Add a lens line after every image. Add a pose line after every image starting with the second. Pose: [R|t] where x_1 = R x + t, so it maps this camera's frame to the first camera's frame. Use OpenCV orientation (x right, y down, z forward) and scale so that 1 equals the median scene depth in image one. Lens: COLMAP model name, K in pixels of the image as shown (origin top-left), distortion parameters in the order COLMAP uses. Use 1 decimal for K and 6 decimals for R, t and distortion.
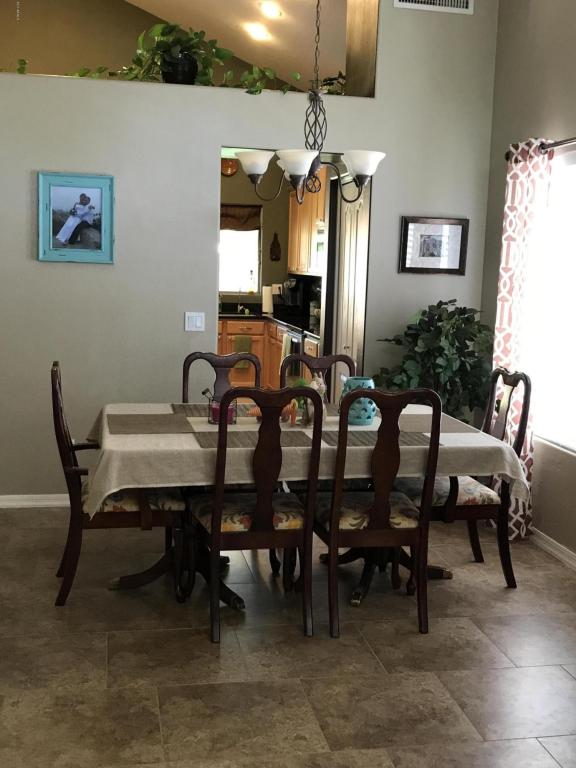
lens RADIAL K [[954.1, 0, 287.9], [0, 954.1, 379.9], [0, 0, 1]] dist [0.139978, -0.504369]
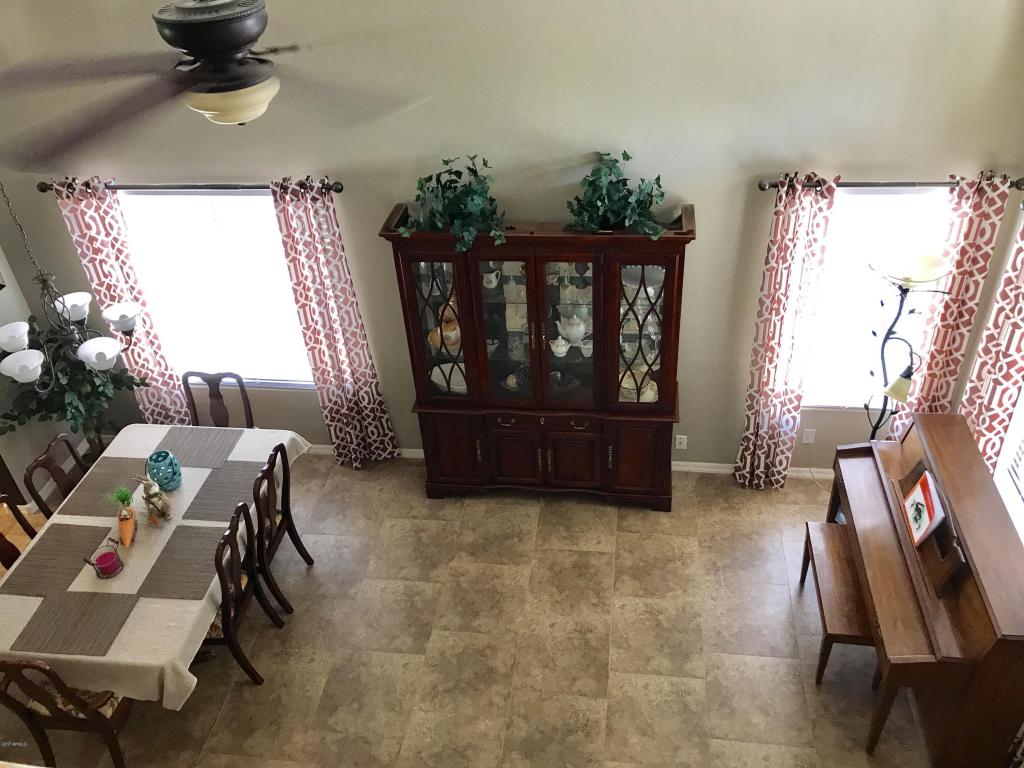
lens RADIAL K [[848.9, 0, 532.8], [0, 848.9, 384.3], [0, 0, 1]] dist [0.002581, 0.001136]
pose [[0.303532, -0.606425, 0.734927, -0.460400], [0.171982, 0.793517, 0.583740, -0.555710], [-0.937172, -0.050790, 0.345152, 0.171955]]
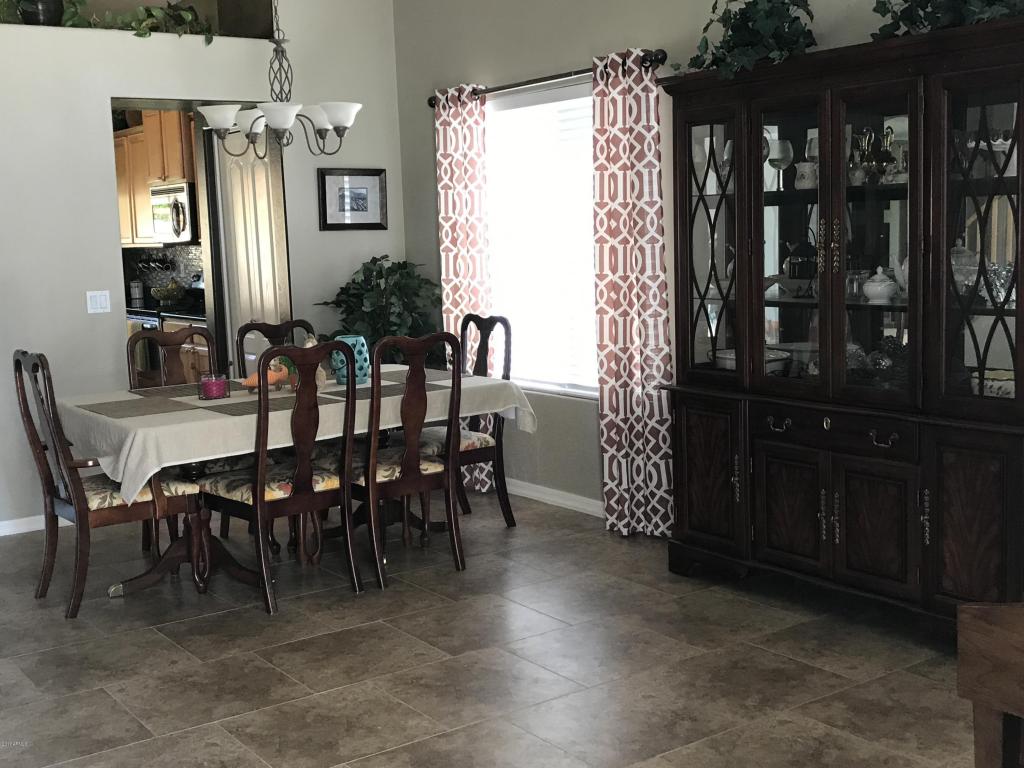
lens RADIAL K [[1272.1, 0, 510.8], [0, 1272.1, 391.1], [0, 0, 1]] dist [0.139978, -0.504369]
pose [[0.907575, -0.115467, 0.403702, -0.271522], [0.113726, 0.993107, 0.028378, 0.031165], [-0.404196, 0.020156, 0.914450, -0.219213]]
